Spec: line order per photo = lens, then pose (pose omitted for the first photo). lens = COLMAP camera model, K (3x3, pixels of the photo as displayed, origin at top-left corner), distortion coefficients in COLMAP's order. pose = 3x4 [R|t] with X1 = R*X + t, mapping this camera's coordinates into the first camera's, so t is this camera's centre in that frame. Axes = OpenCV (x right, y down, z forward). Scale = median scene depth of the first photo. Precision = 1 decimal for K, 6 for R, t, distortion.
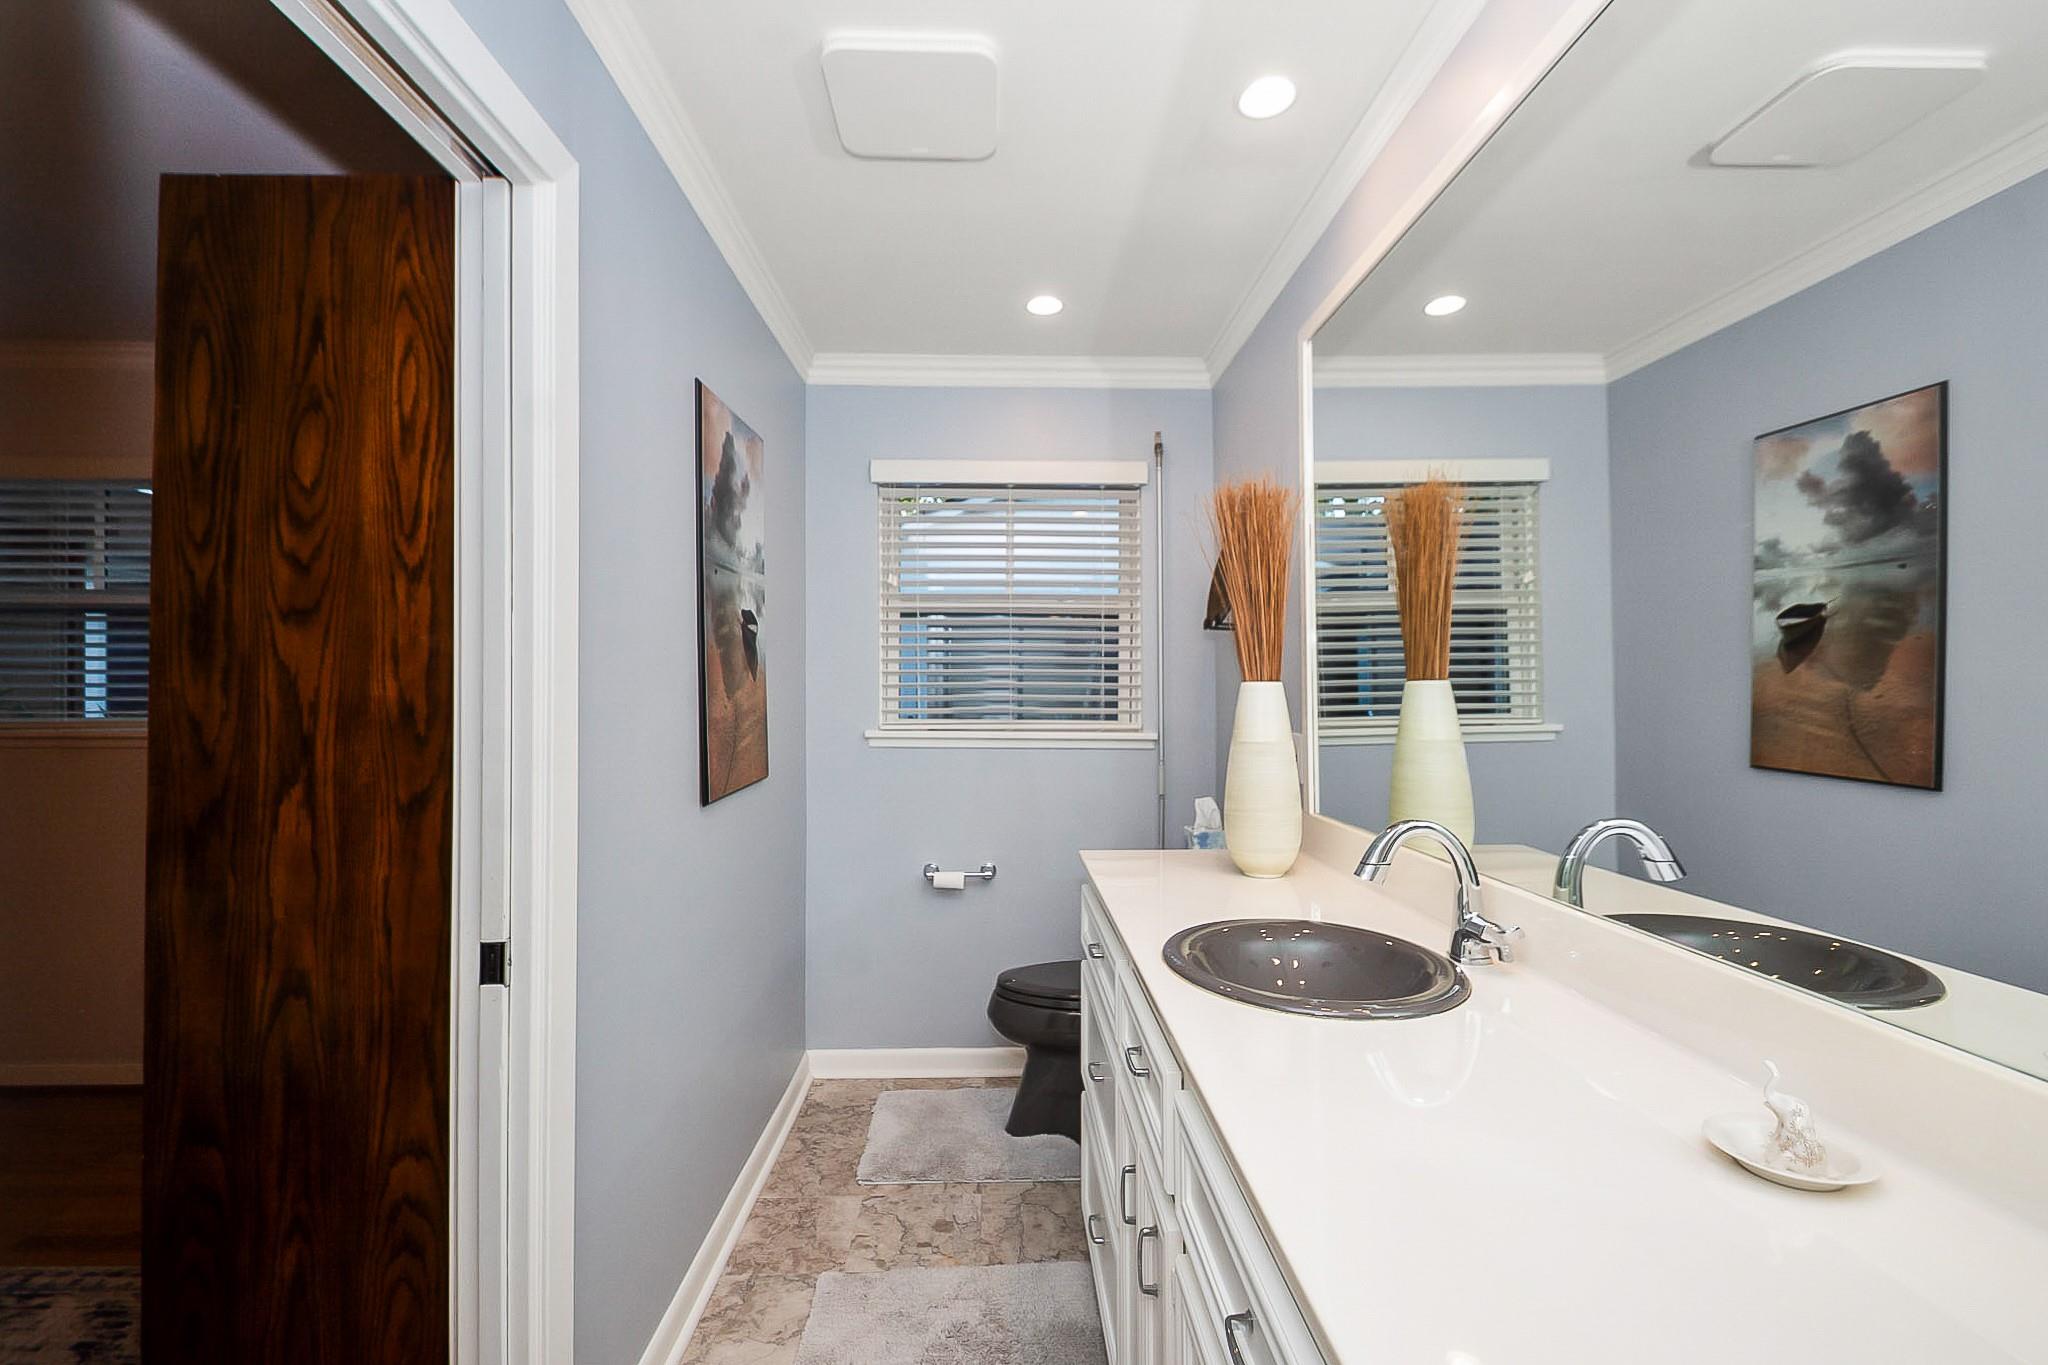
lens RADIAL K [[917.1, 0, 992.7], [0, 917.1, 677.1], [0, 0, 1]] dist [0.013256, -0.007134]
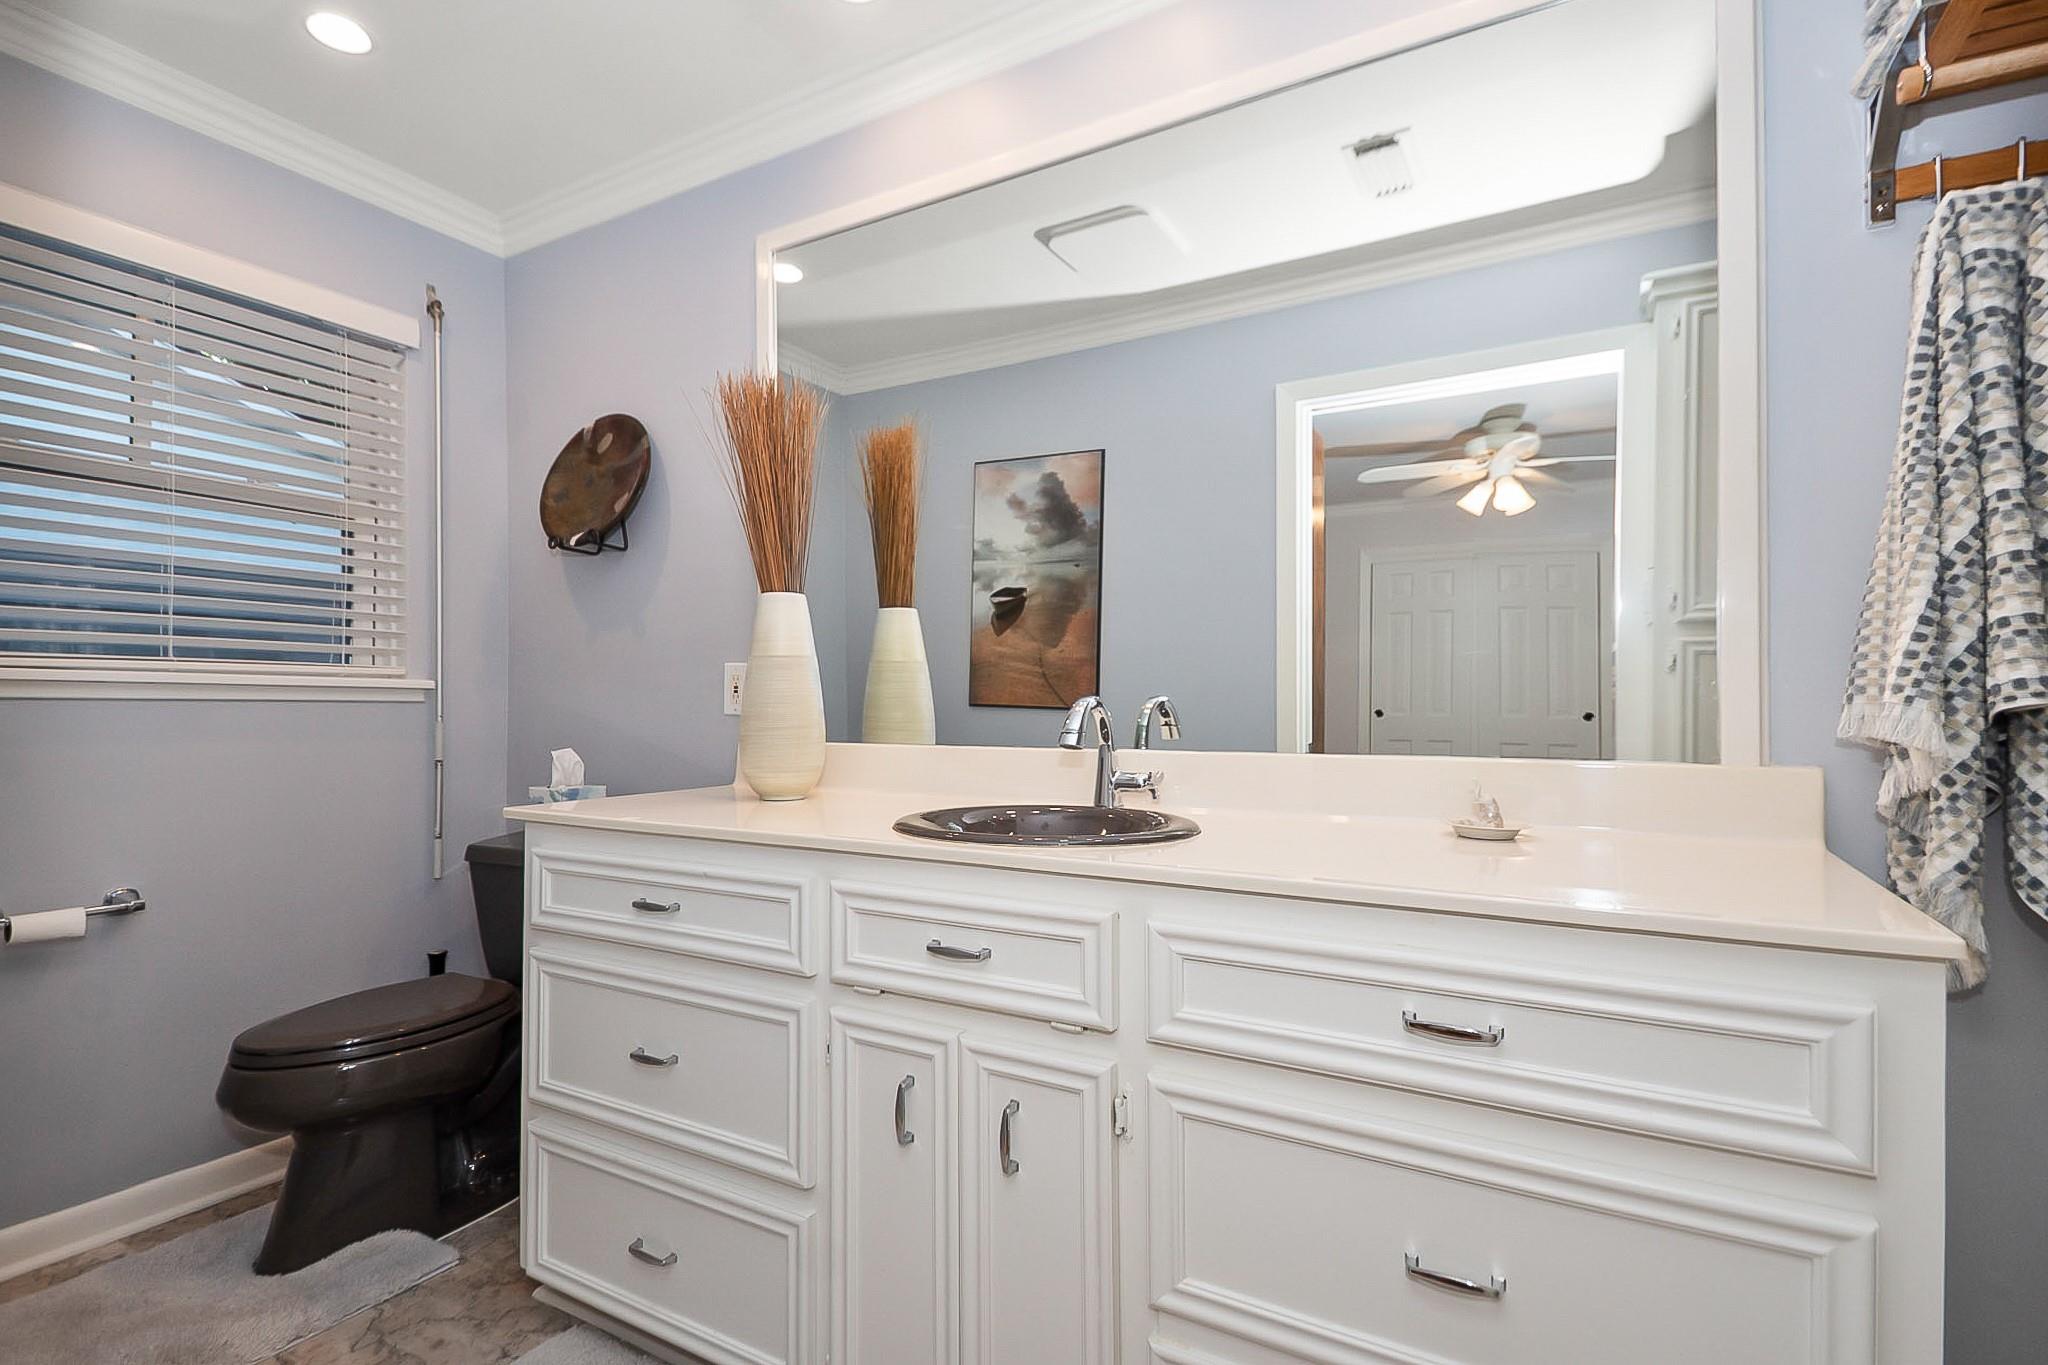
lens RADIAL K [[917.1, 0, 1023.2], [0, 917.1, 694.3], [0, 0, 1]] dist [0.013256, -0.007134]
pose [[0.524471, 0.012704, 0.851333, -0.298261], [-0.030030, 0.999543, 0.003585, 0.077666], [-0.850898, -0.027446, 0.524613, 0.242609]]
